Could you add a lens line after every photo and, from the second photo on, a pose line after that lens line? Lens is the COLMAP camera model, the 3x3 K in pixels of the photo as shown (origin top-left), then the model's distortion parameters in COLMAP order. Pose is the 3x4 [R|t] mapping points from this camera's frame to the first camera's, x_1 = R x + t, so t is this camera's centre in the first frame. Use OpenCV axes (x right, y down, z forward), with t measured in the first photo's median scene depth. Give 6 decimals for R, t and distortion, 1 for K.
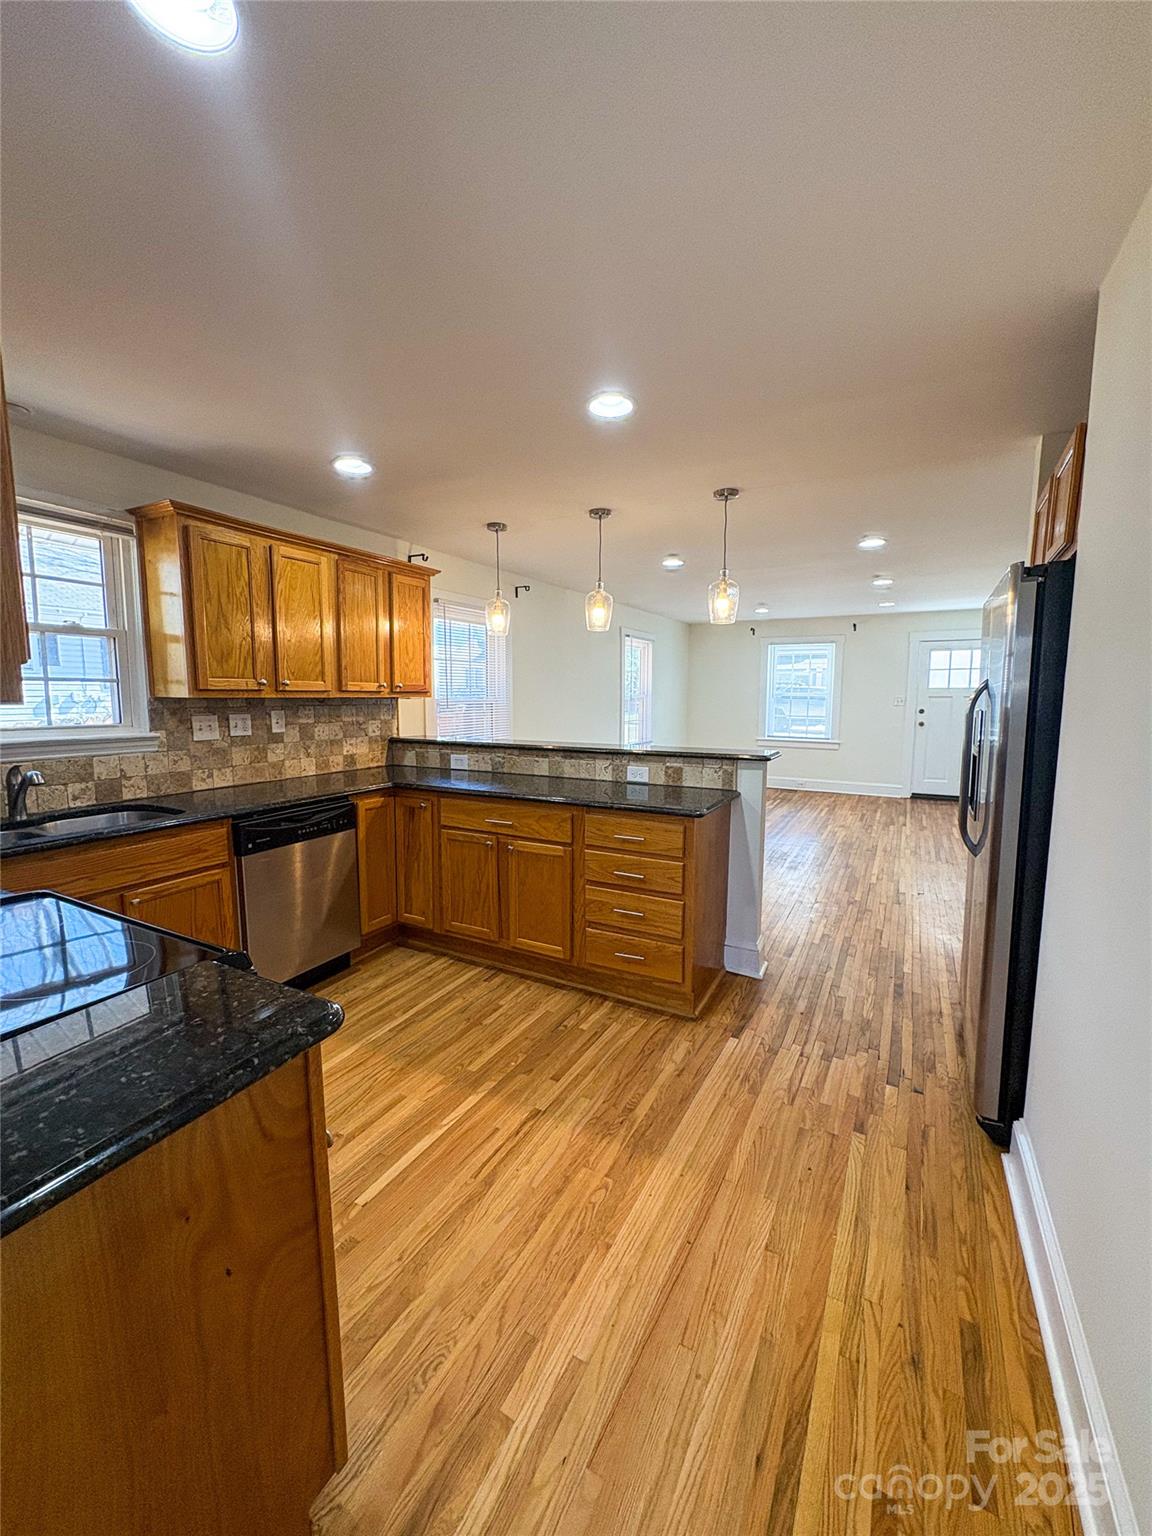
lens RADIAL K [[611.2, 0, 576.0], [0, 611.2, 768.0], [0, 0, 1]] dist [-0.002183, 0.000260]
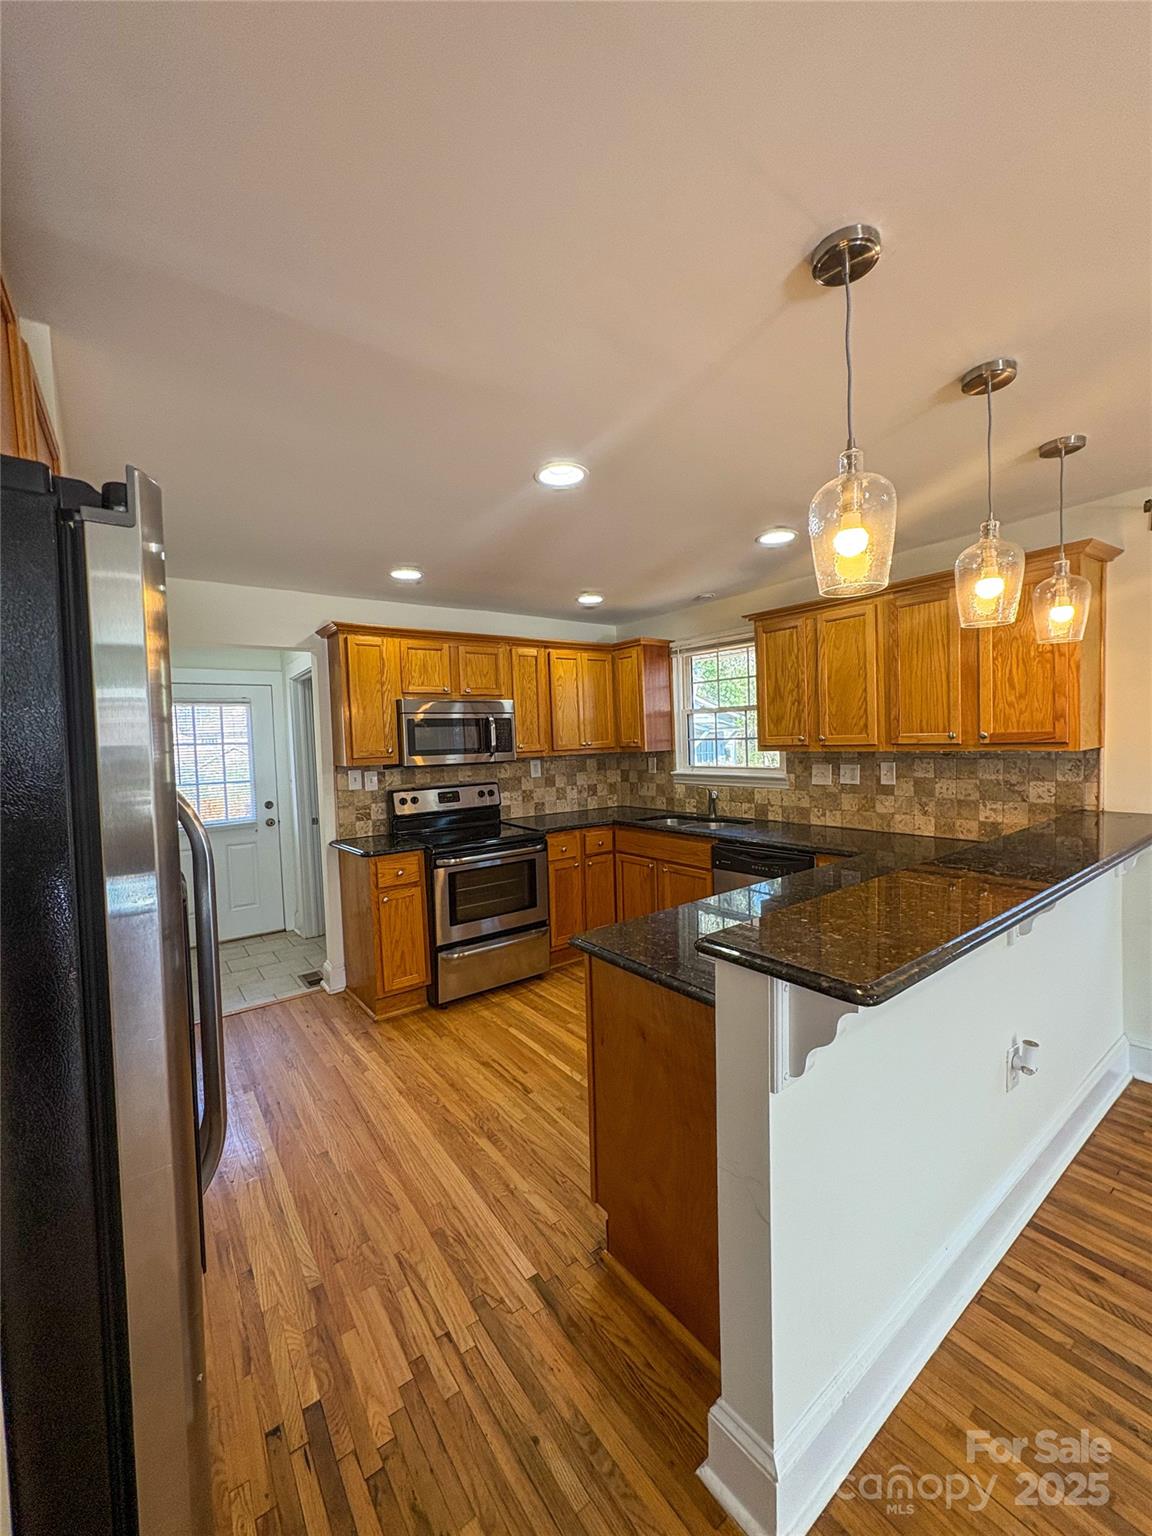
lens RADIAL K [[611.2, 0, 576.0], [0, 611.2, 768.0], [0, 0, 1]] dist [-0.002183, 0.000260]
pose [[-0.418719, 0.056242, -0.906372, 0.715322], [-0.074225, 0.992621, 0.095884, -0.164311], [0.905077, 0.107424, -0.411455, 1.095906]]
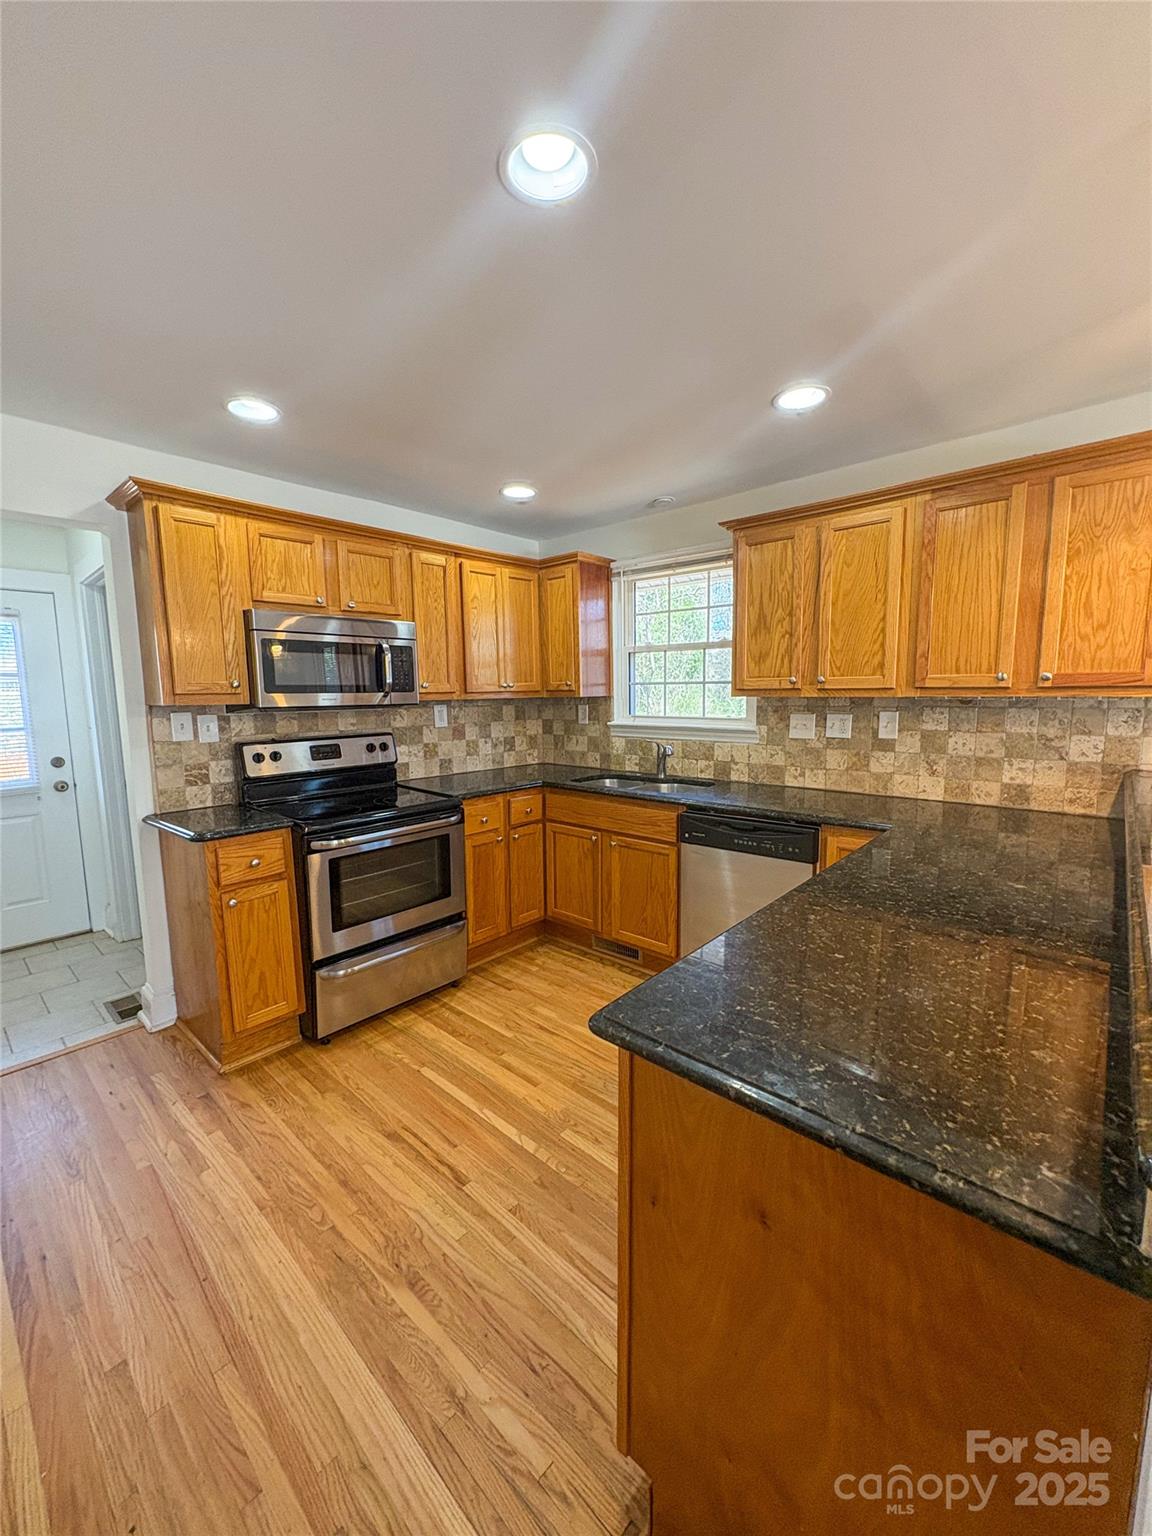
lens RADIAL K [[611.2, 0, 576.0], [0, 611.2, 768.0], [0, 0, 1]] dist [-0.002183, 0.000260]
pose [[-0.233828, 0.123011, -0.964465, 0.472283], [-0.103836, 0.983132, 0.150566, -0.115142], [0.966717, 0.135353, -0.217110, 0.900889]]
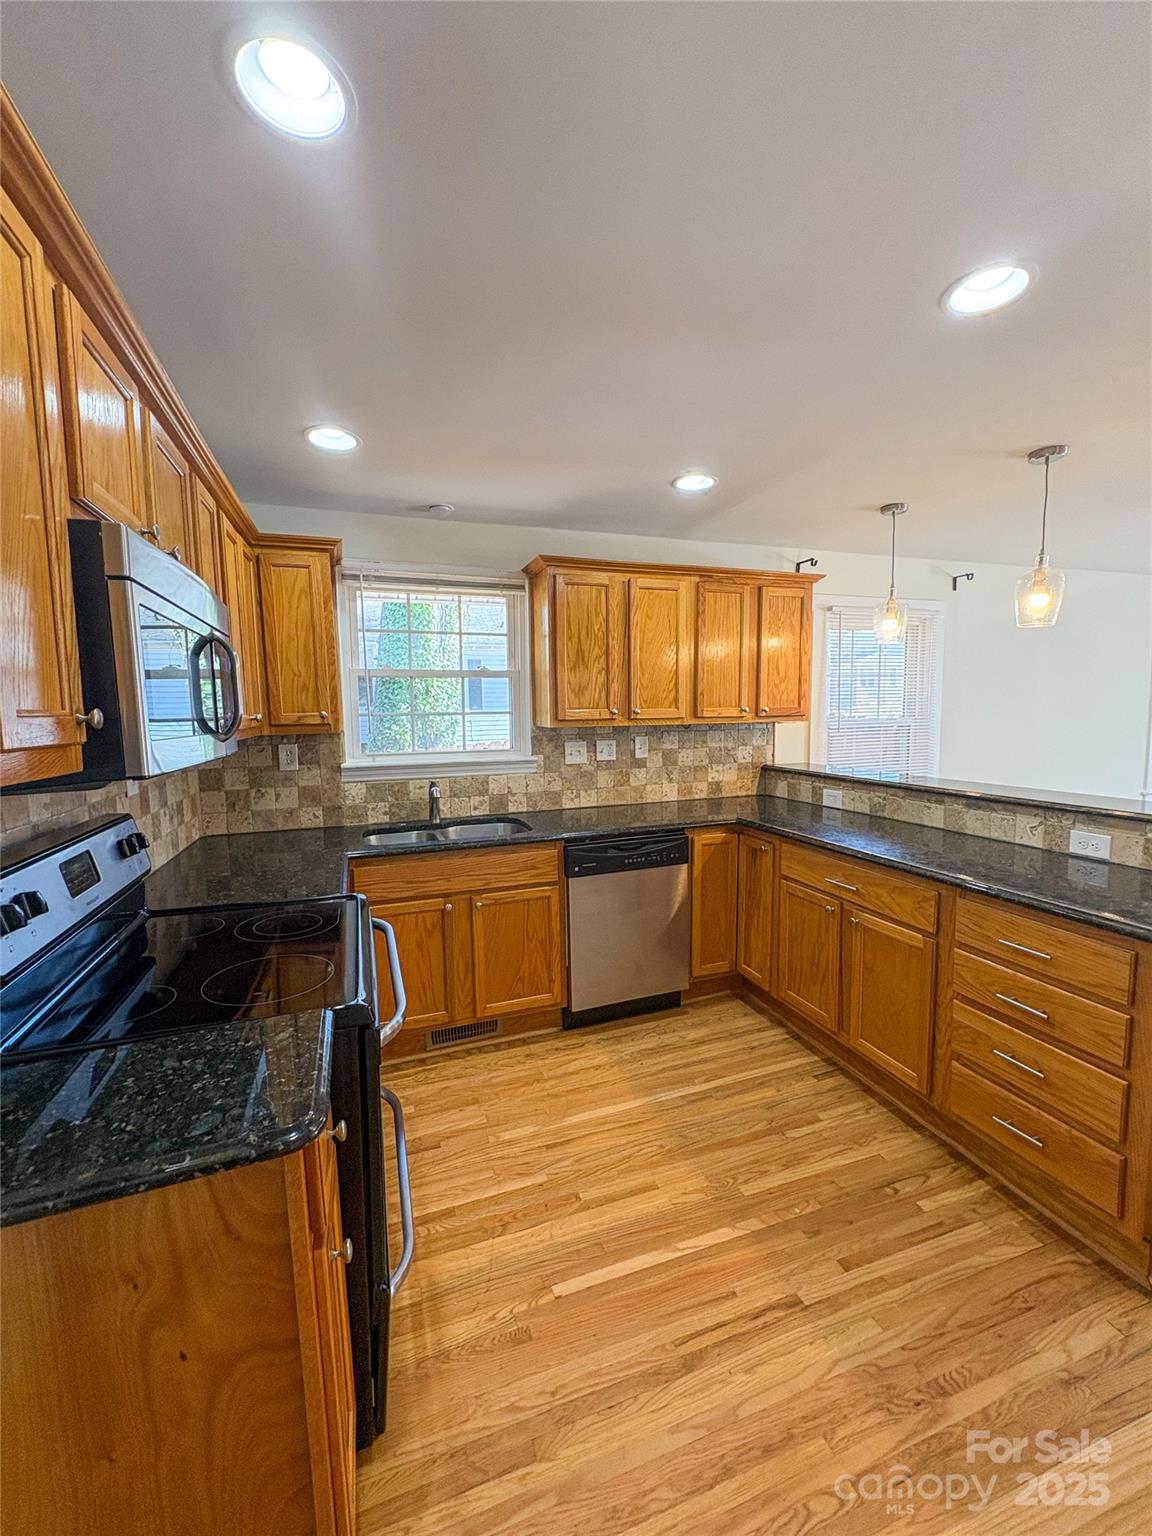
lens RADIAL K [[611.2, 0, 576.0], [0, 611.2, 768.0], [0, 0, 1]] dist [-0.002183, 0.000260]
pose [[0.742662, 0.048569, -0.667902, 0.141221], [-0.061253, 0.998112, 0.004473, -0.044769], [0.666859, 0.037589, 0.744235, 0.181911]]
